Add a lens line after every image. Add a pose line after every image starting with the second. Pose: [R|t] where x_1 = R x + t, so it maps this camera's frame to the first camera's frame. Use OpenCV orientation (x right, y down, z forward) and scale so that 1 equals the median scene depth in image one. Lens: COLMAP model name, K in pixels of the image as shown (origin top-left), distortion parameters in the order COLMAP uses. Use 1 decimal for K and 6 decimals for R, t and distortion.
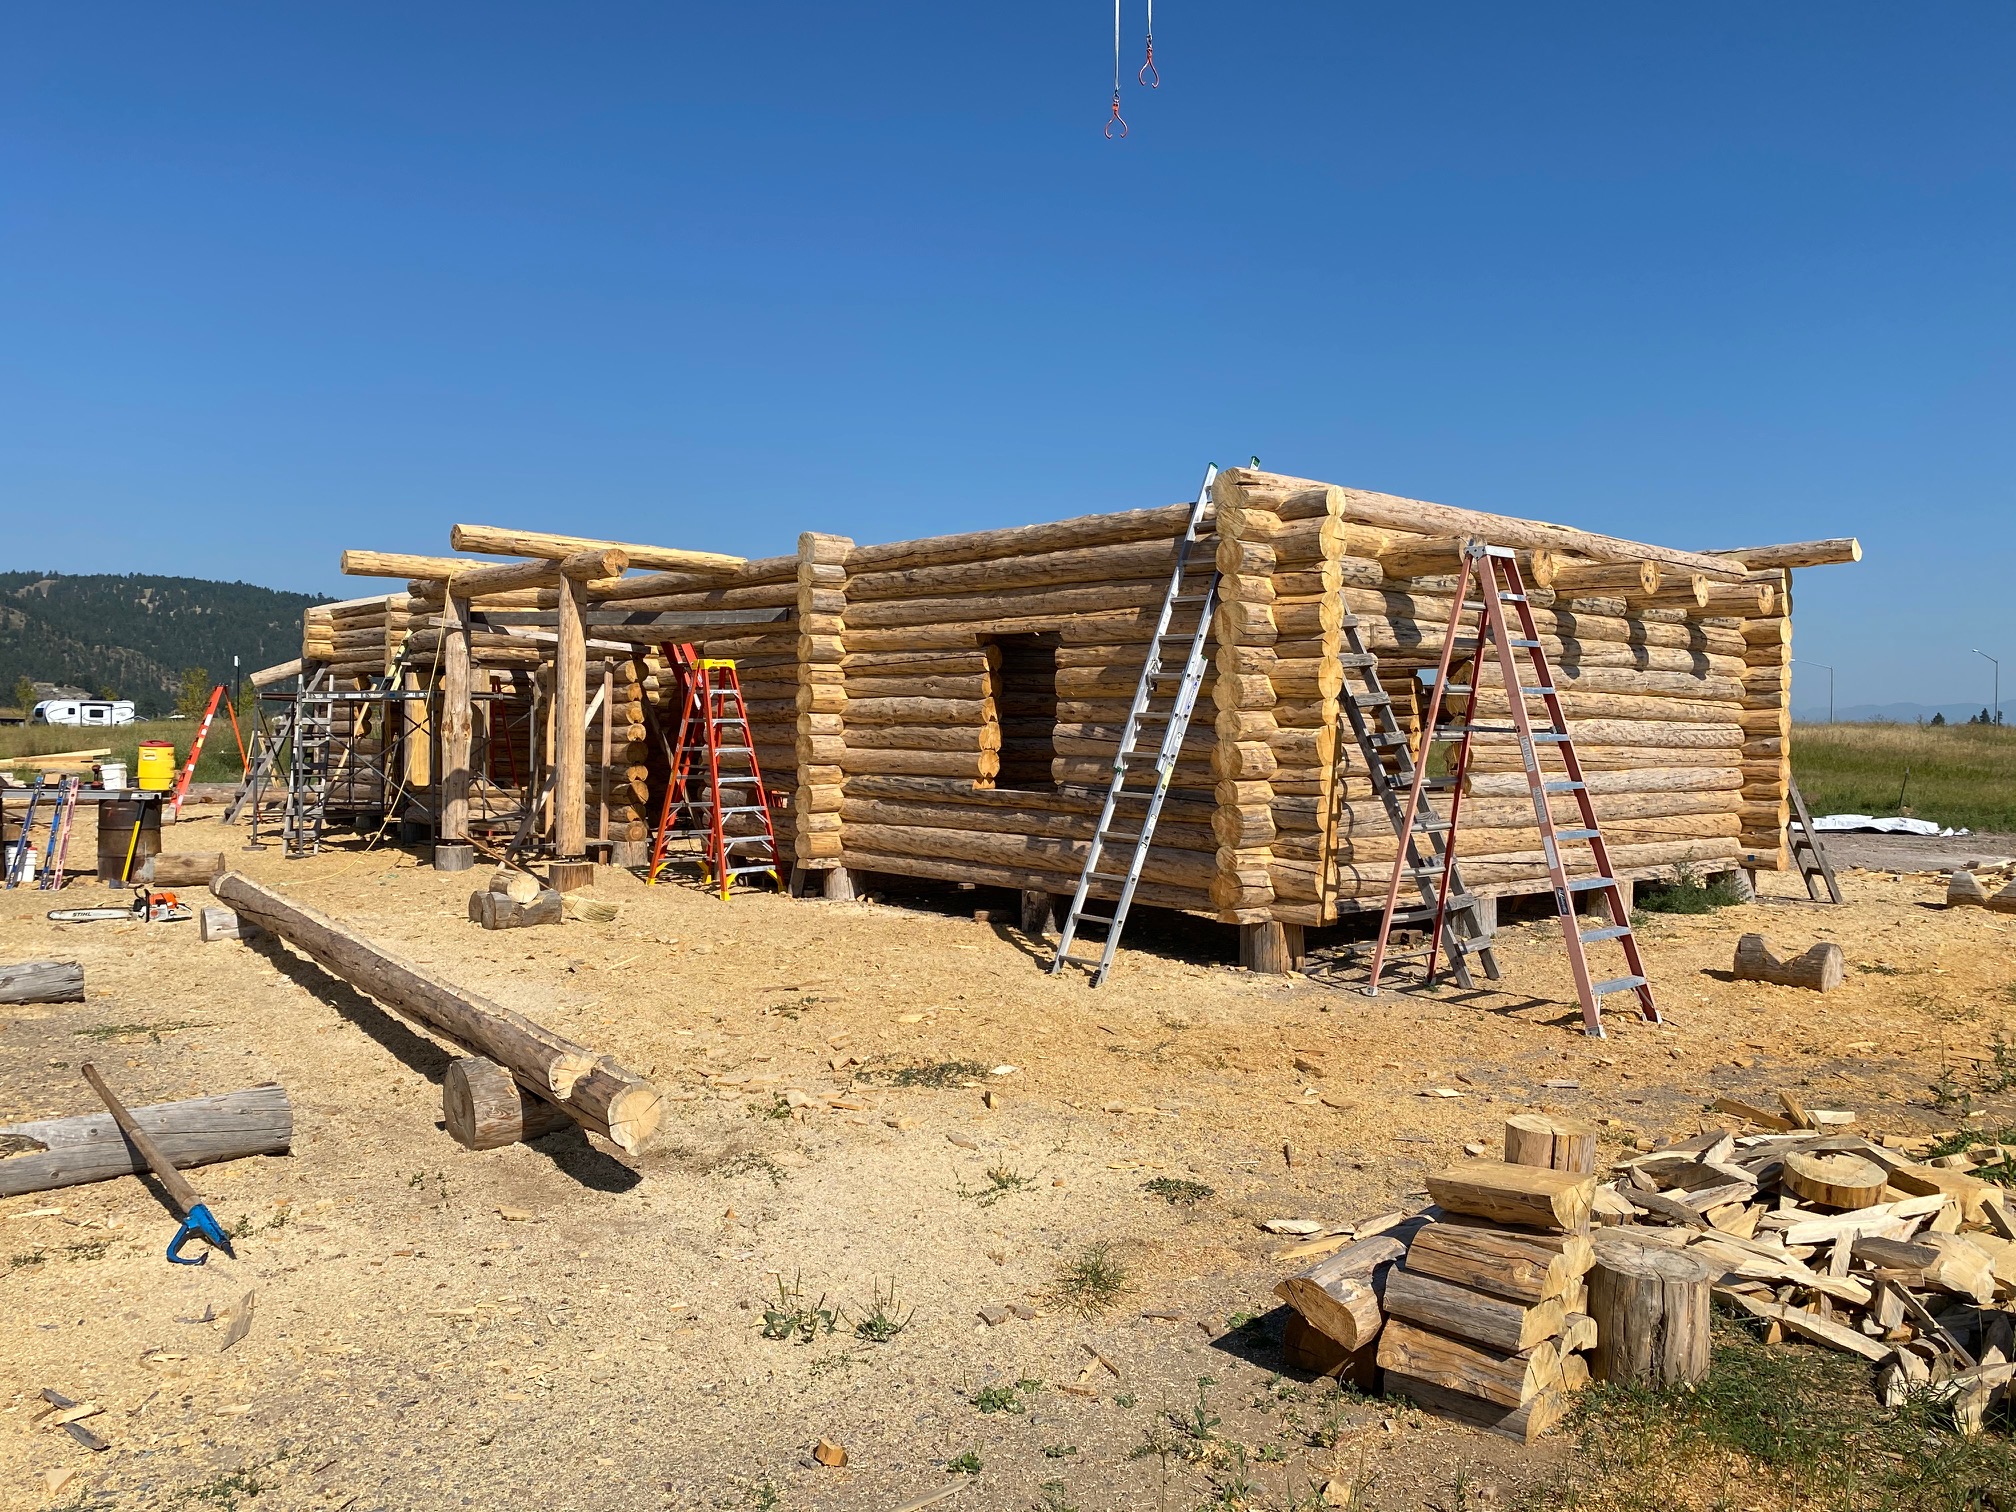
lens RADIAL K [[1479.9, 0, 1008.0], [0, 1479.9, 756.0], [0, 0, 1]] dist [0.009023, 0.002460]
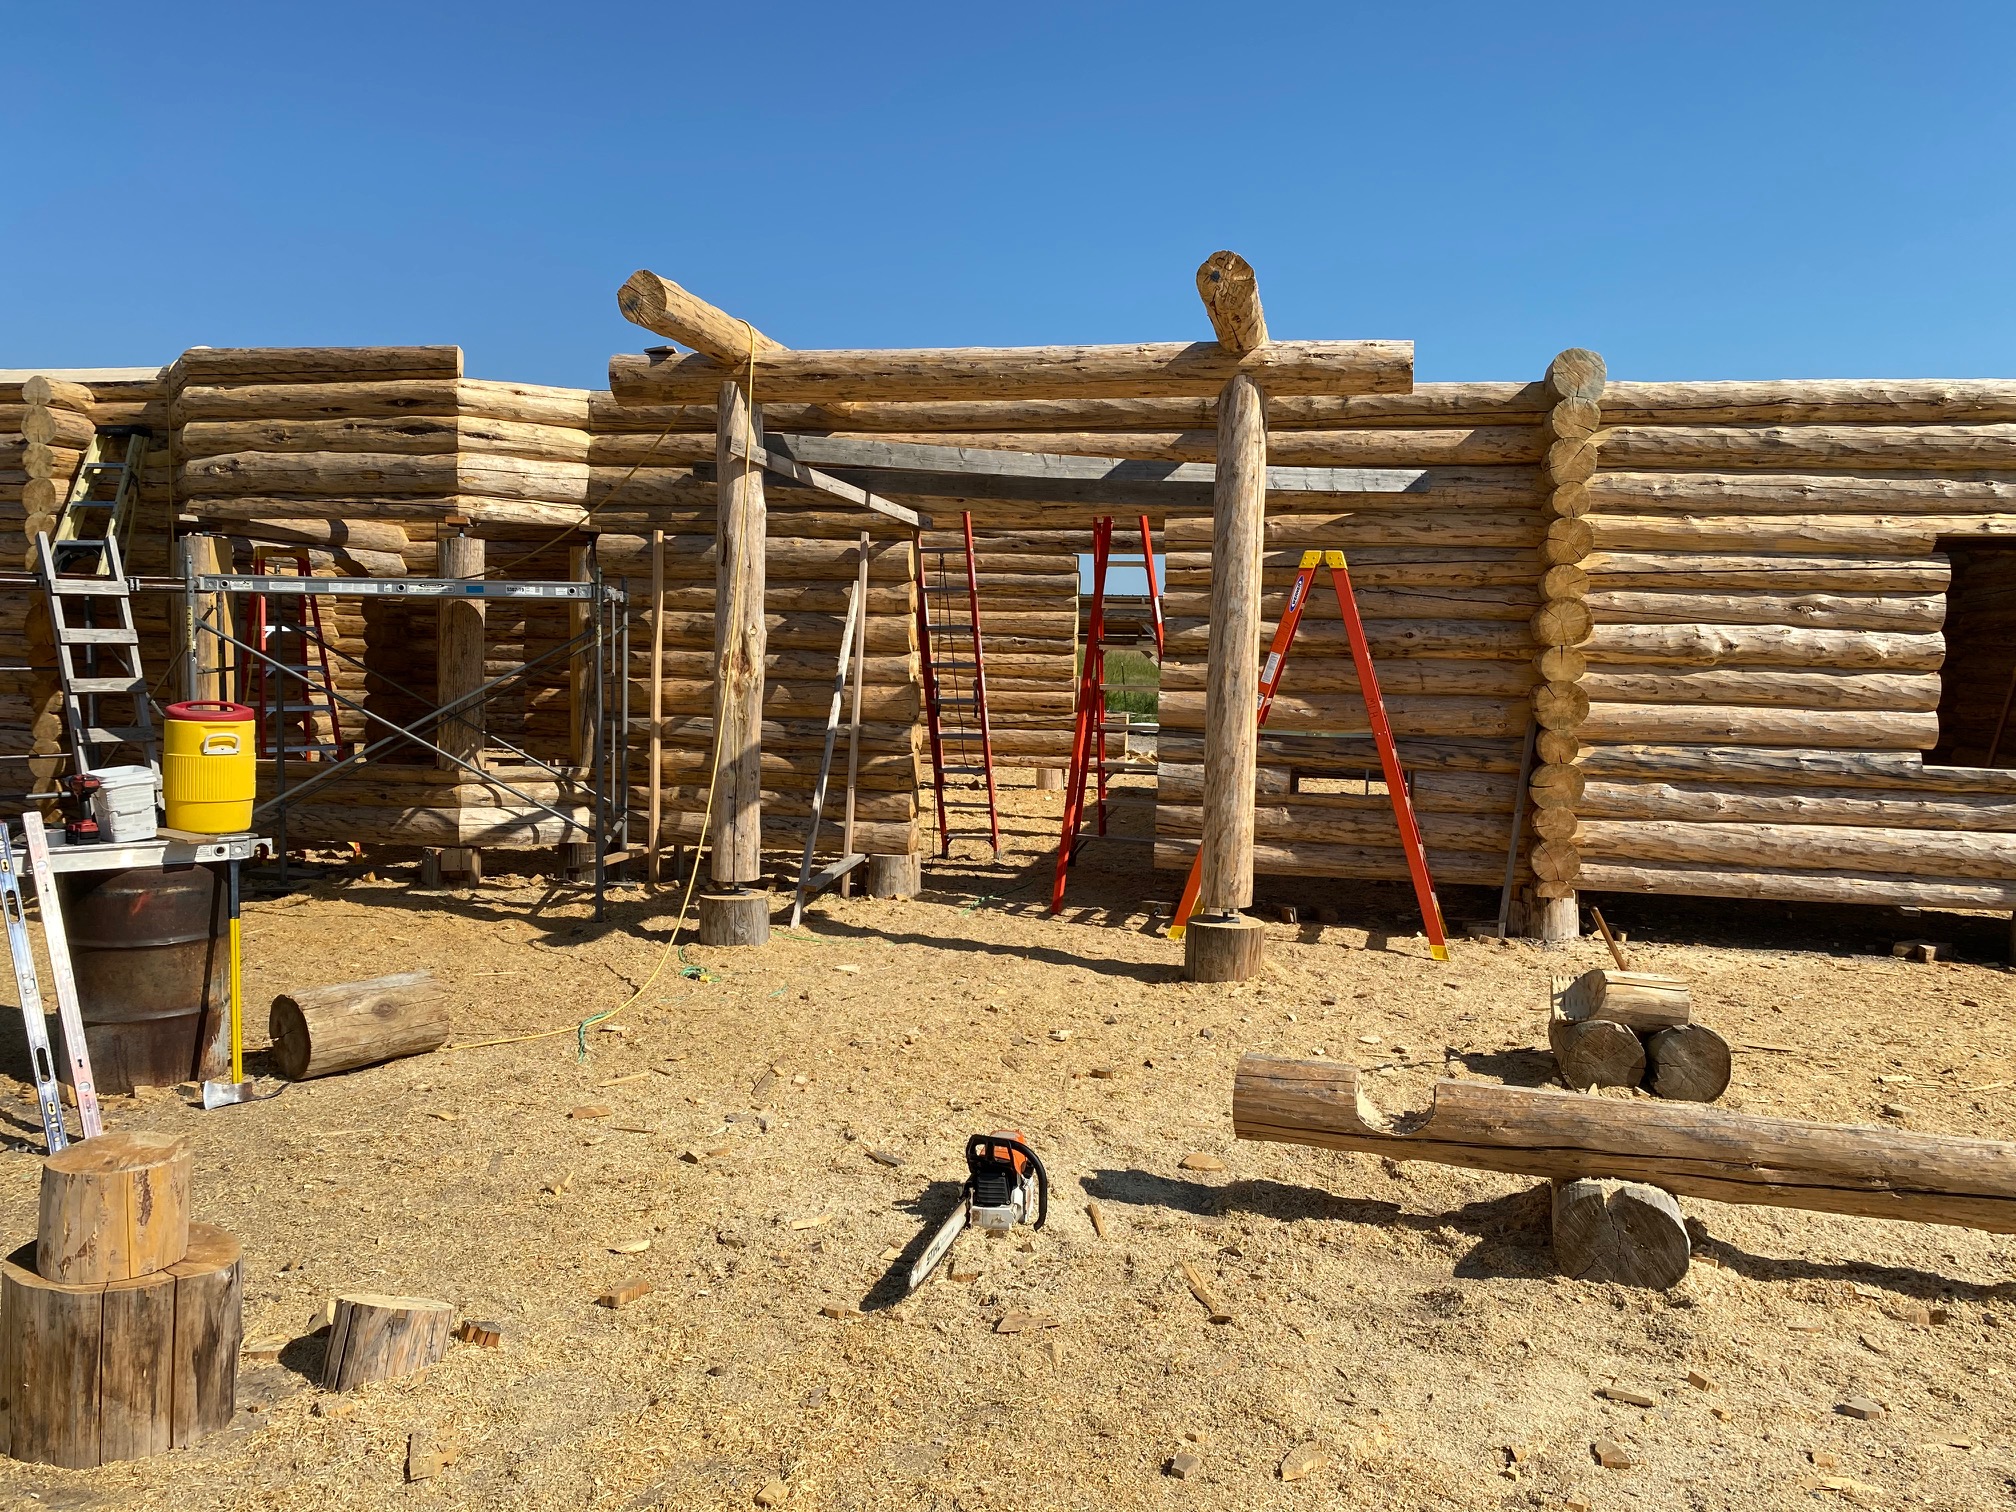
lens RADIAL K [[1582.5, 0, 1008.0], [0, 1582.5, 756.0], [0, 0, 1]] dist [0.009346, -0.000176]
pose [[0.828845, -0.039865, 0.558057, -0.732312], [-0.000995, 0.997352, 0.072724, -0.033140], [-0.559478, -0.060832, 0.826610, 0.606701]]
